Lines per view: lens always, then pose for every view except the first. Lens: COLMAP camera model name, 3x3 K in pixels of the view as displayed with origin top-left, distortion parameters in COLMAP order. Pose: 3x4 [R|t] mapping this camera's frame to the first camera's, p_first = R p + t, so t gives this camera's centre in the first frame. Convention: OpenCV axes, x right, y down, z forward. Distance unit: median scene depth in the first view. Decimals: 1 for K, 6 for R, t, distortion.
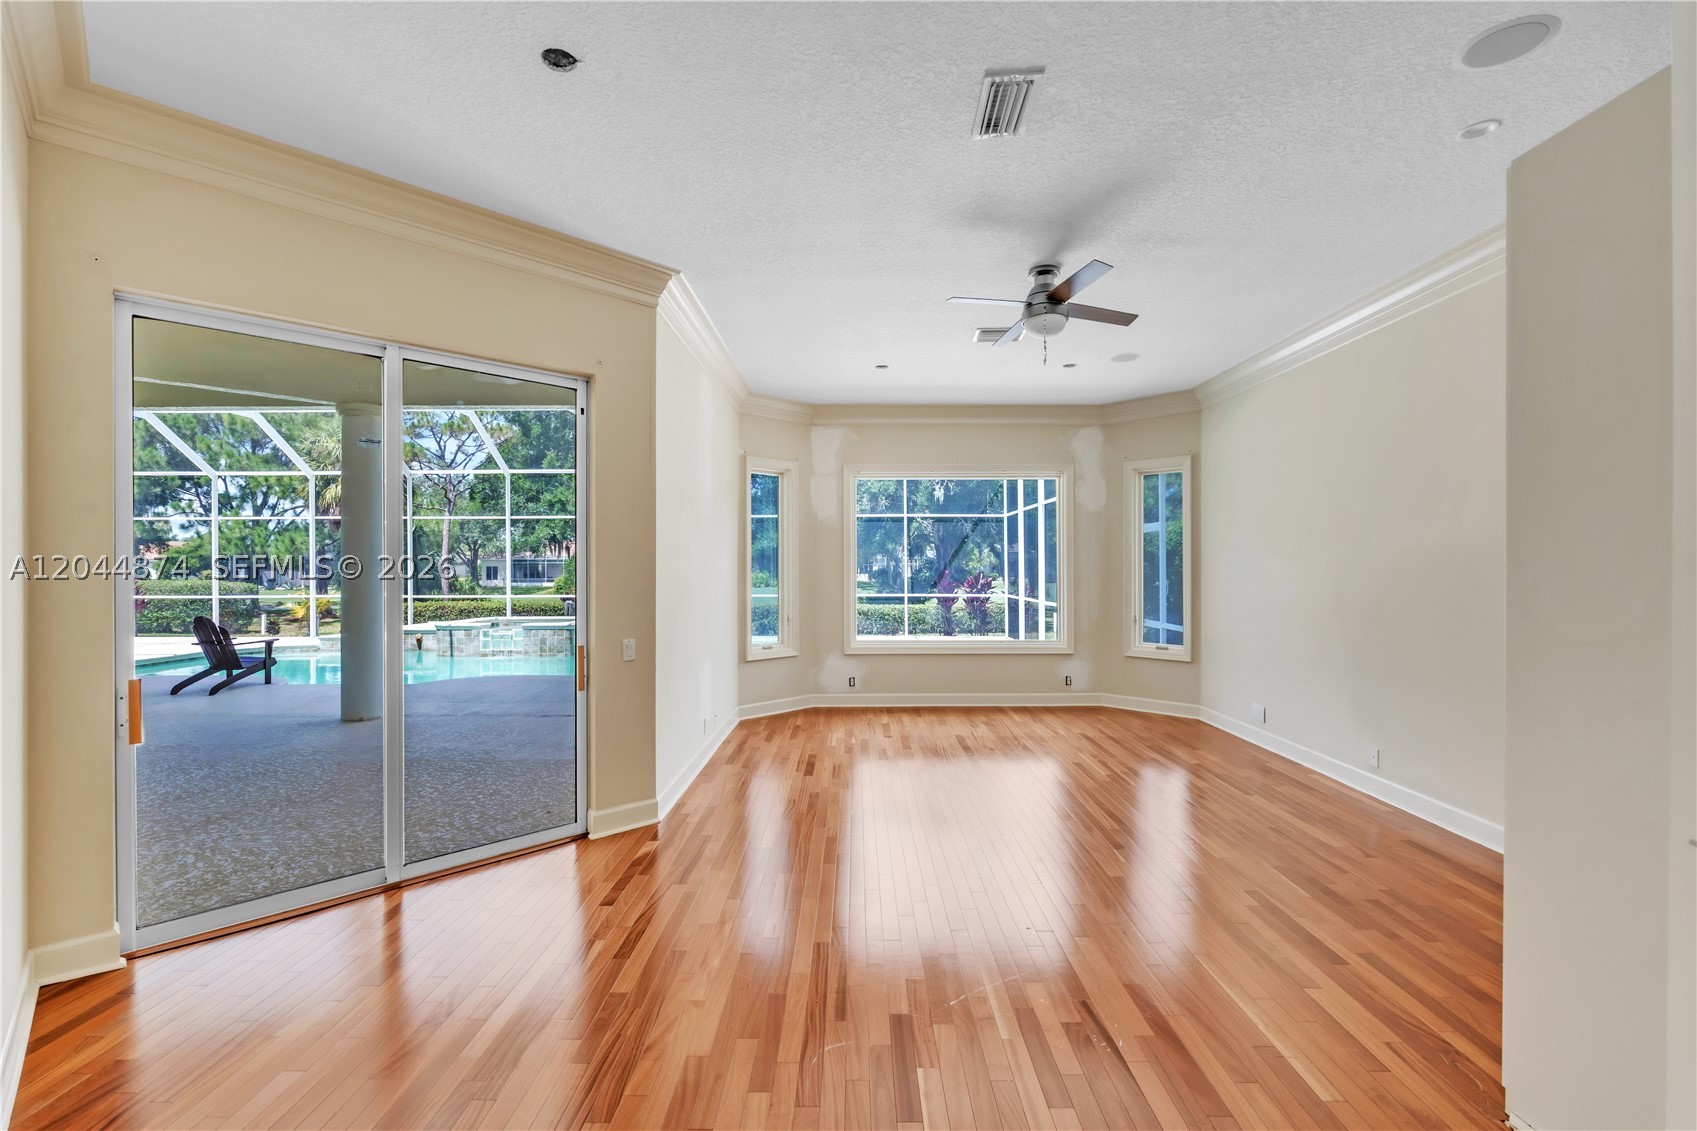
lens RADIAL K [[765.2, 0, 848.5], [0, 765.2, 565.5], [0, 0, 1]] dist [0.000342, -0.000109]
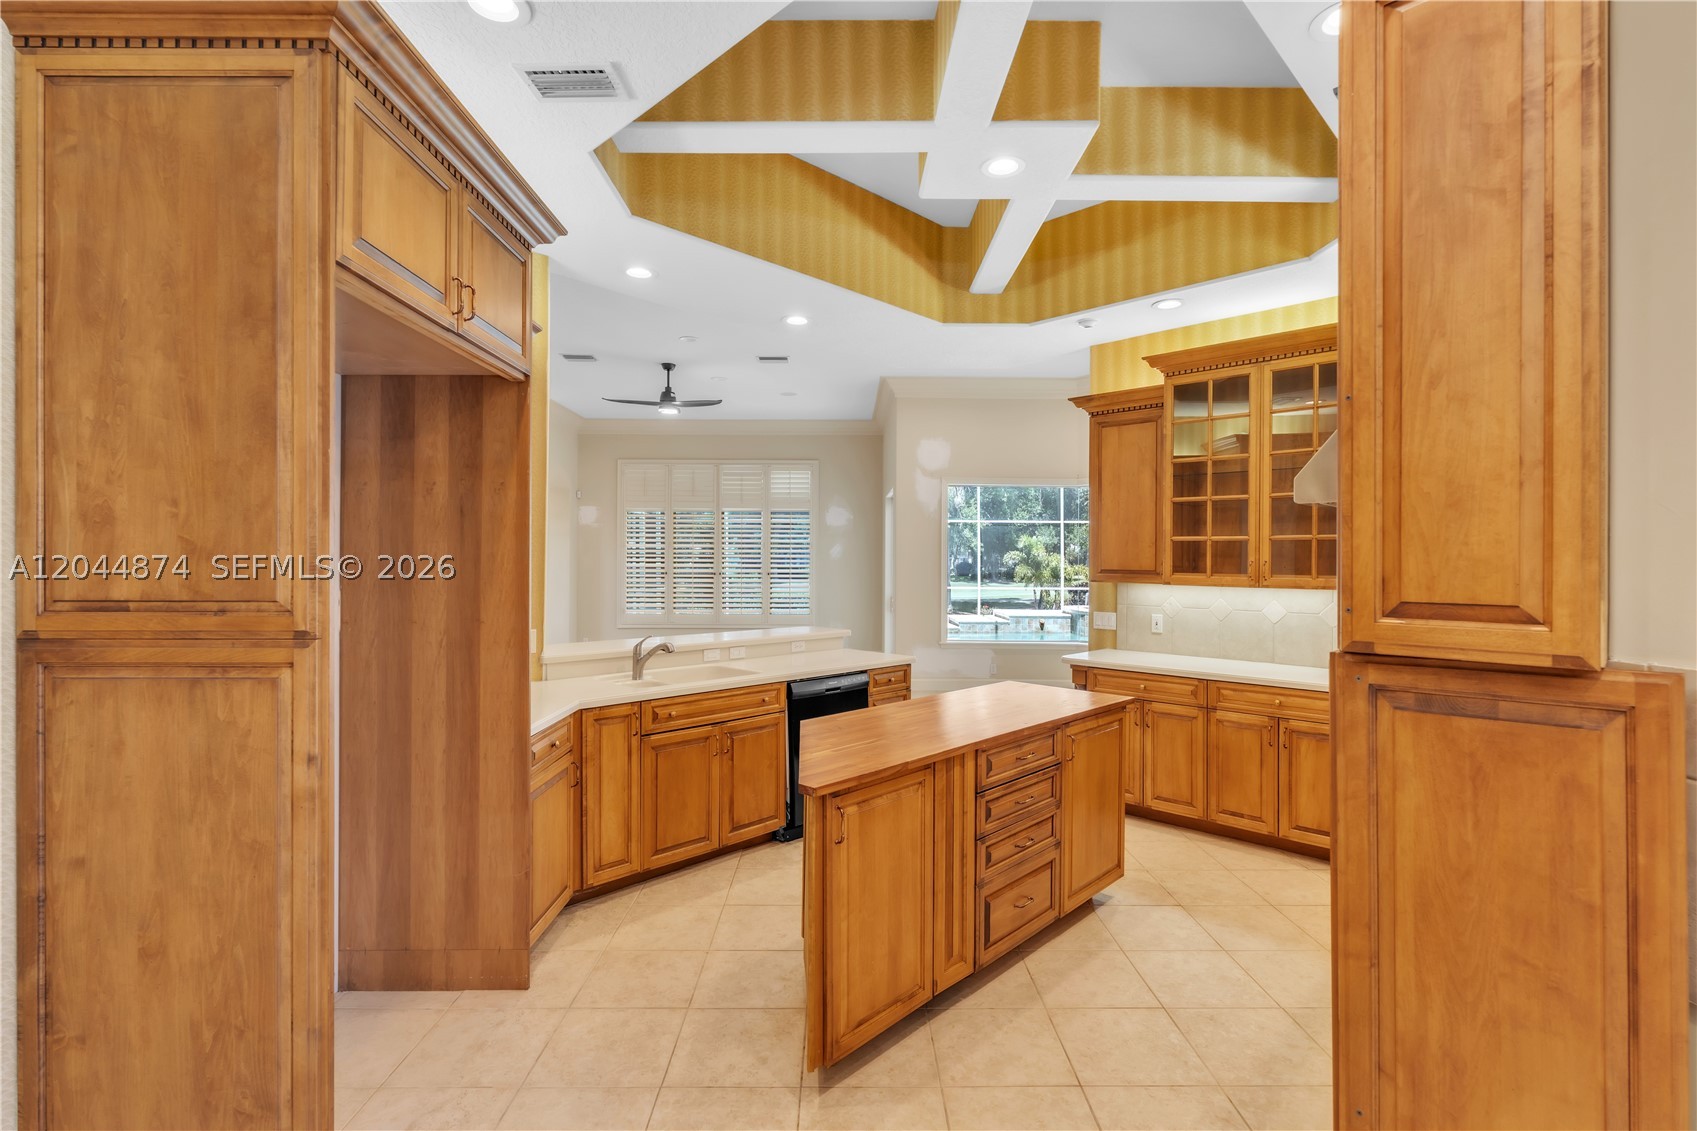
lens RADIAL K [[765.2, 0, 848.5], [0, 765.2, 565.5], [0, 0, 1]] dist [0.000342, -0.000109]
pose [[0.999985, 0.000005, 0.005466, -0.879686], [-0.000007, 1.000000, 0.000302, 0.002977], [-0.005466, -0.000302, 0.999985, -0.221241]]
